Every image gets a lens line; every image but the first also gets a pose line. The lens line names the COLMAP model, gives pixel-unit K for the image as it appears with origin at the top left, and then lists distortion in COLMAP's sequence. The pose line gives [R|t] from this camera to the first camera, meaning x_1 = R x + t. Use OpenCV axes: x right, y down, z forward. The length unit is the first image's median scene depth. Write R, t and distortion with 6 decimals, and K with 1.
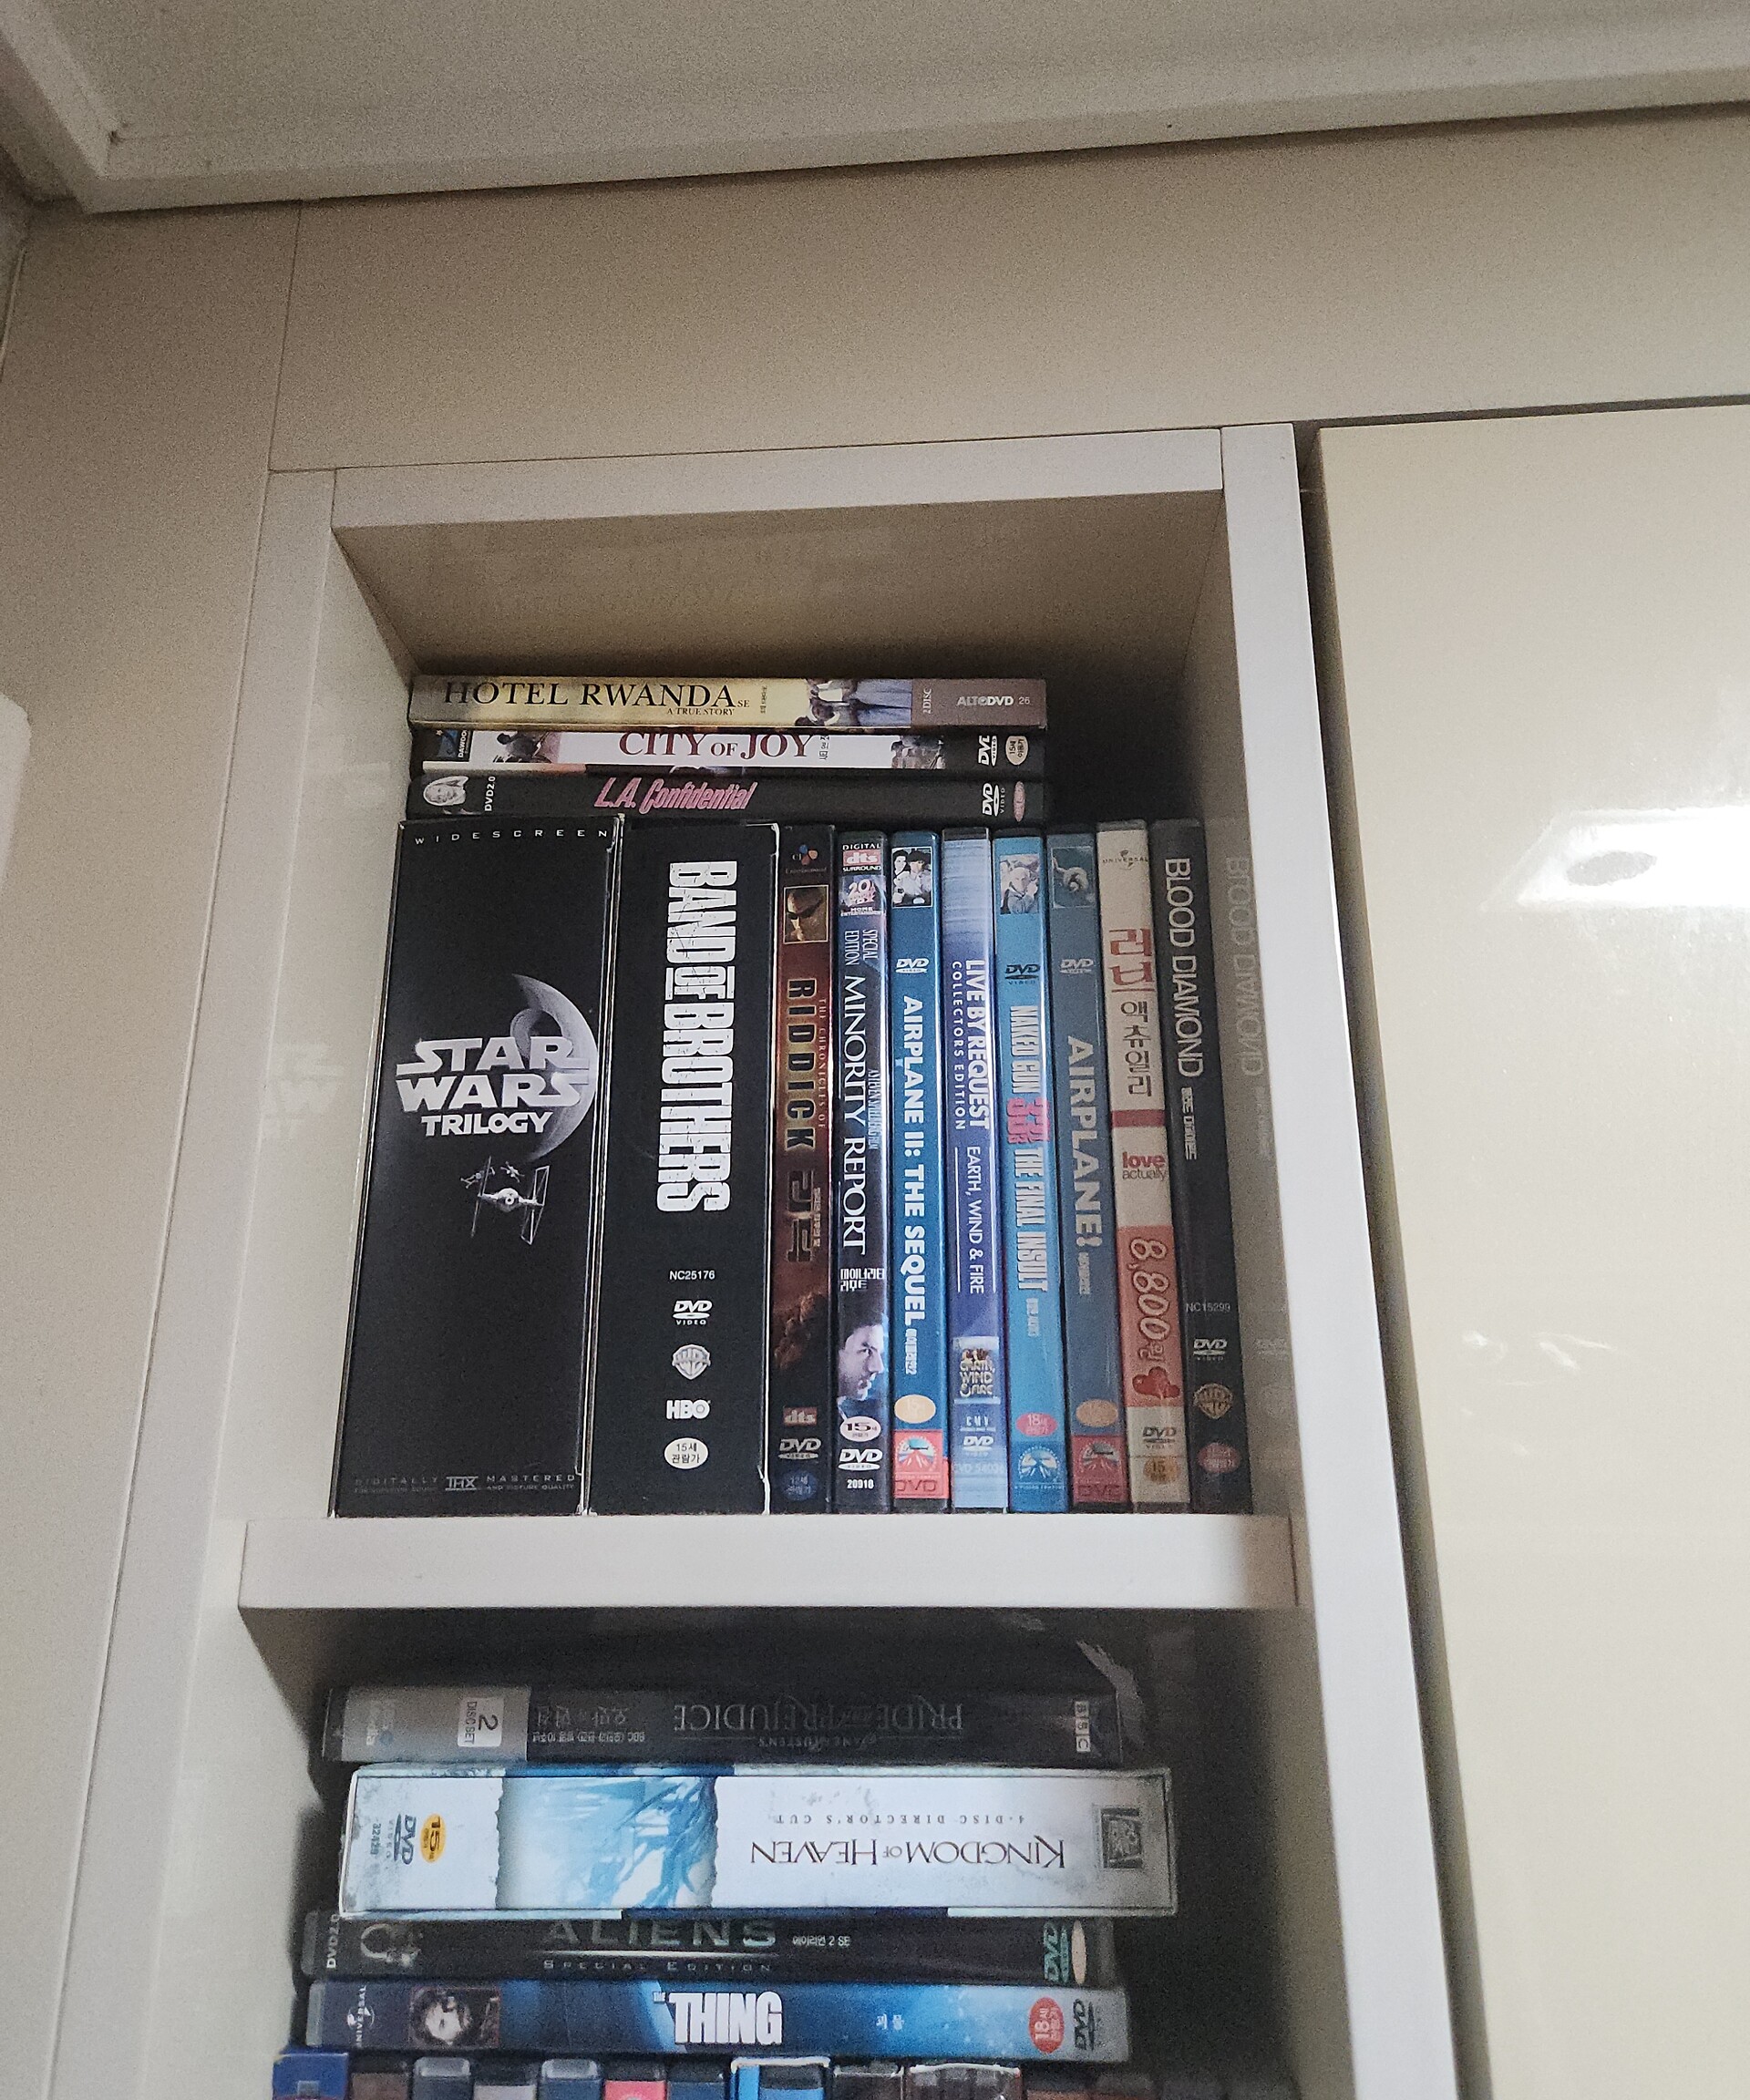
lens RADIAL K [[1641.3, 0, 875.0], [0, 1641.3, 1050.0], [0, 0, 1]] dist [0.081782, -0.082589]
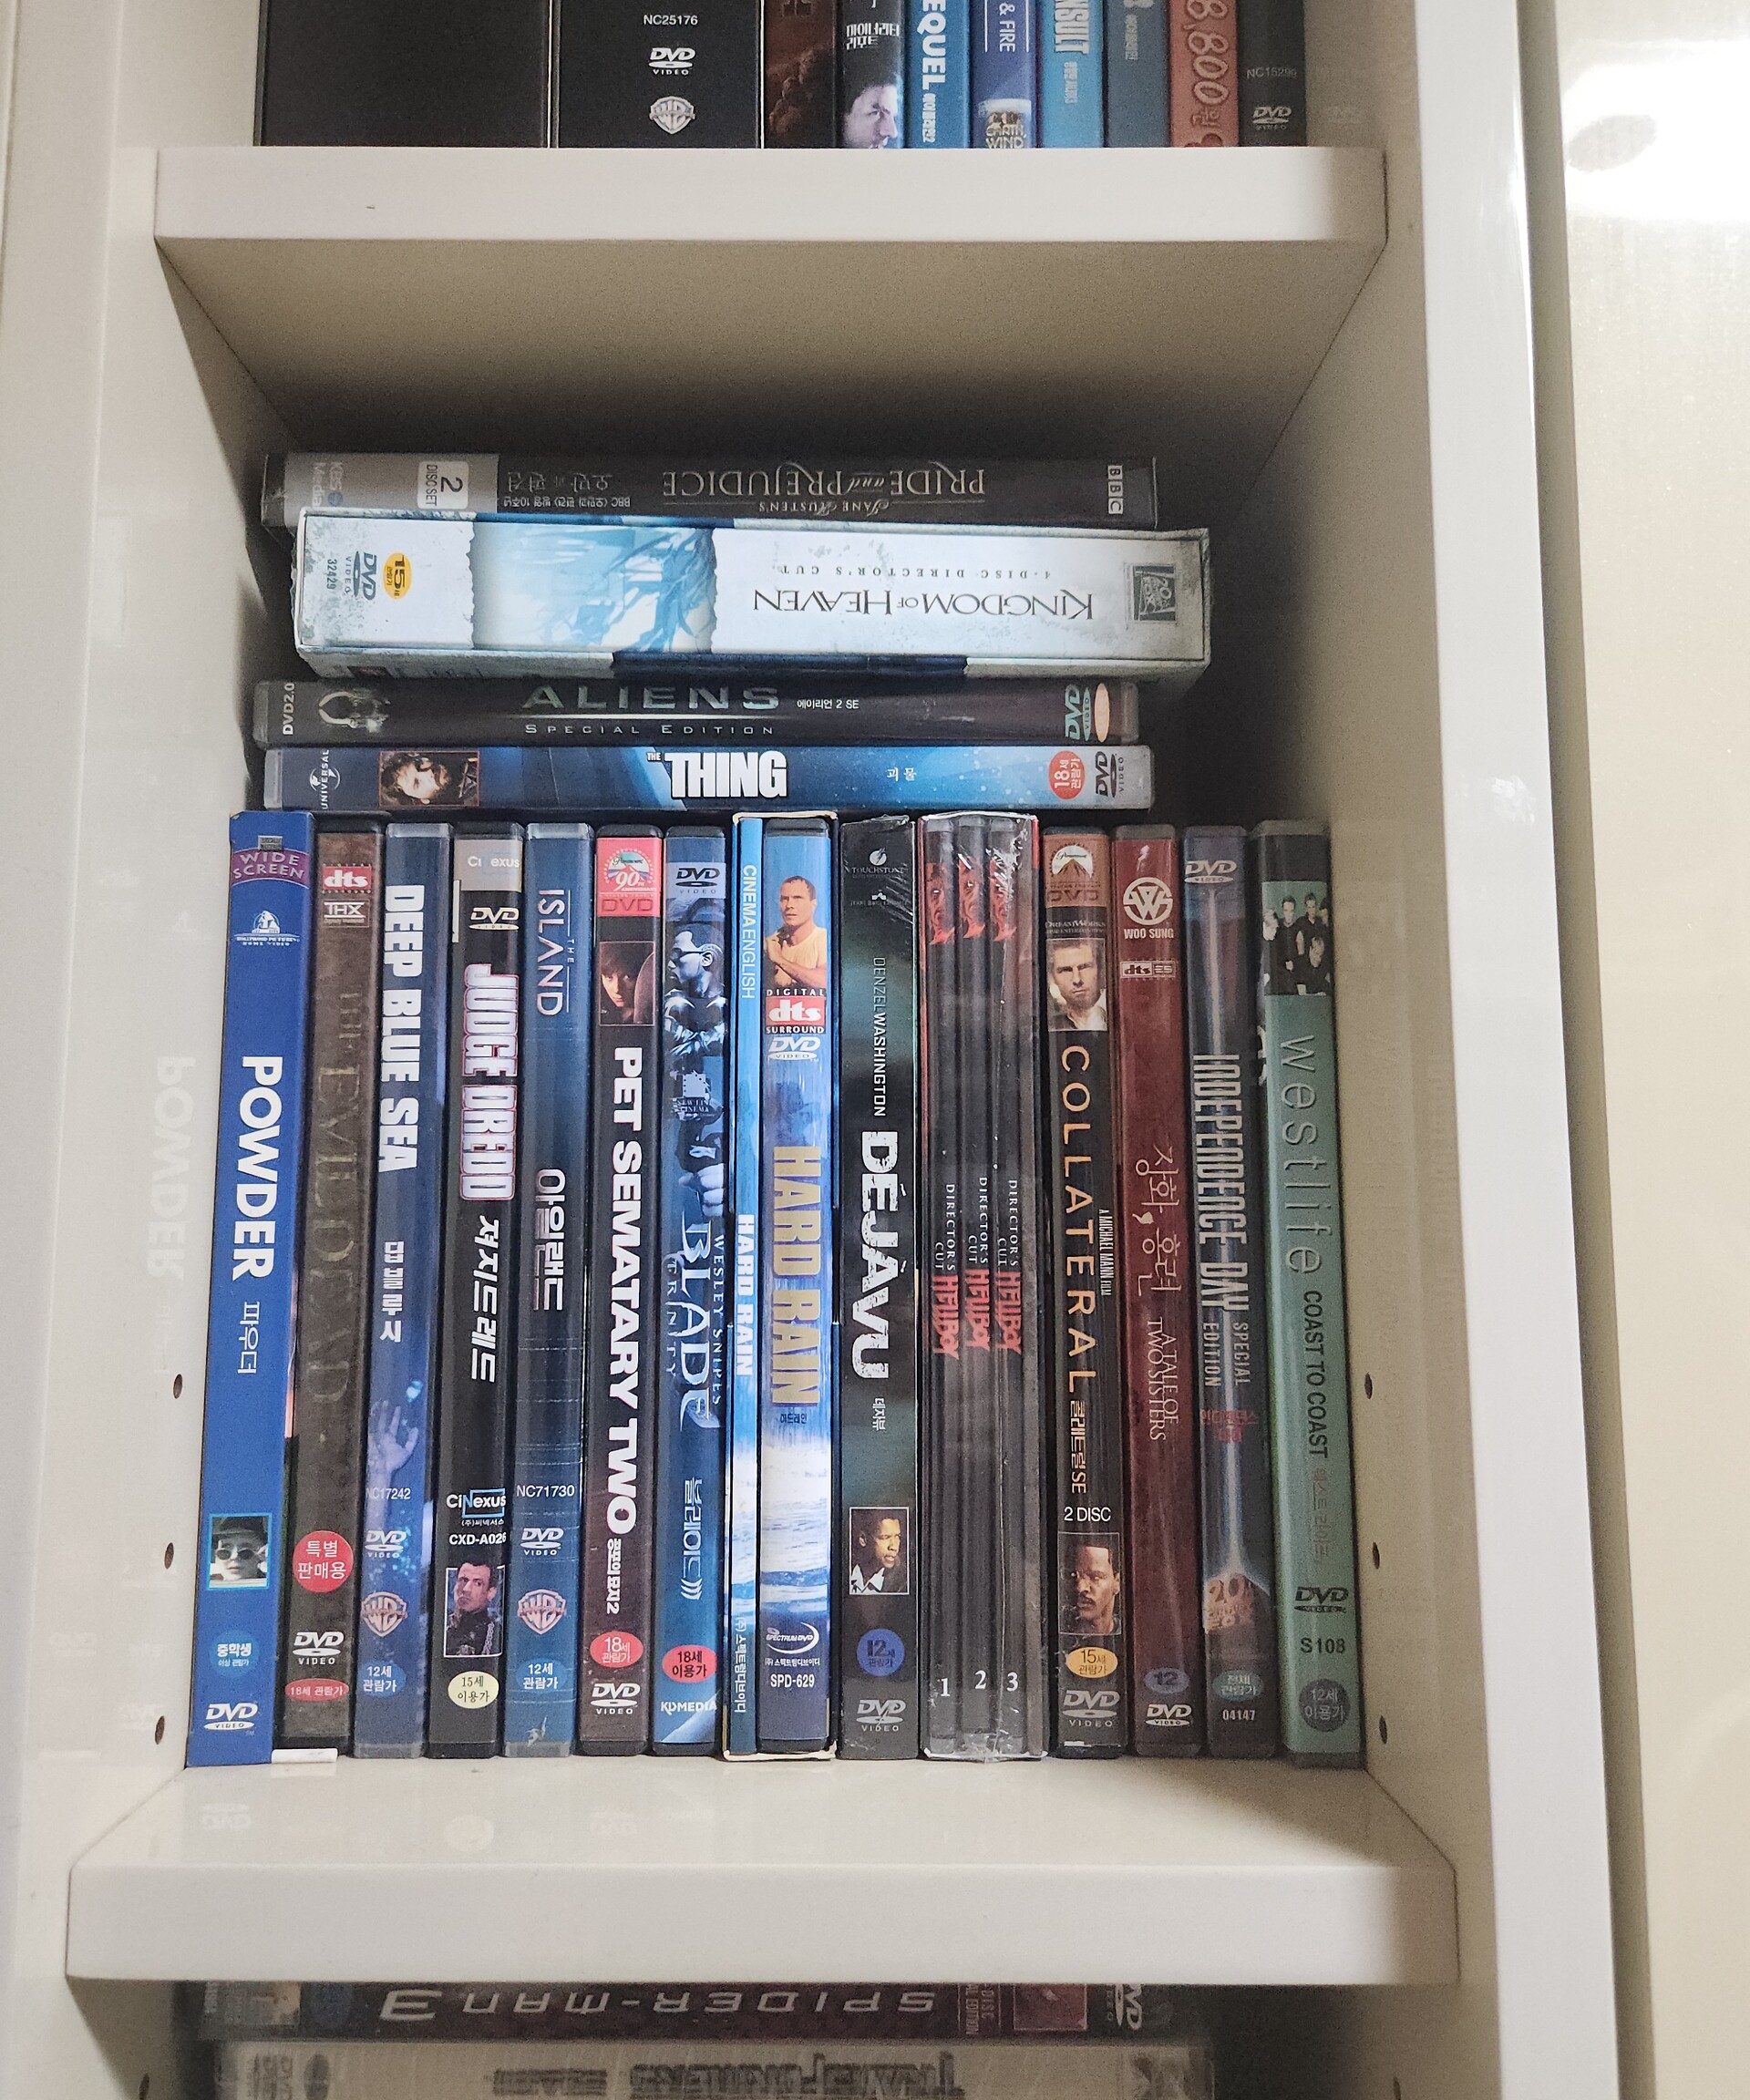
lens RADIAL K [[1641.3, 0, 875.0], [0, 1641.3, 1050.0], [0, 0, 1]] dist [0.081782, -0.082589]
pose [[0.997058, 0.012142, 0.075677, -0.073197], [-0.026776, 0.980339, 0.195497, 0.541550], [-0.071815, -0.196949, 0.977780, 0.058408]]
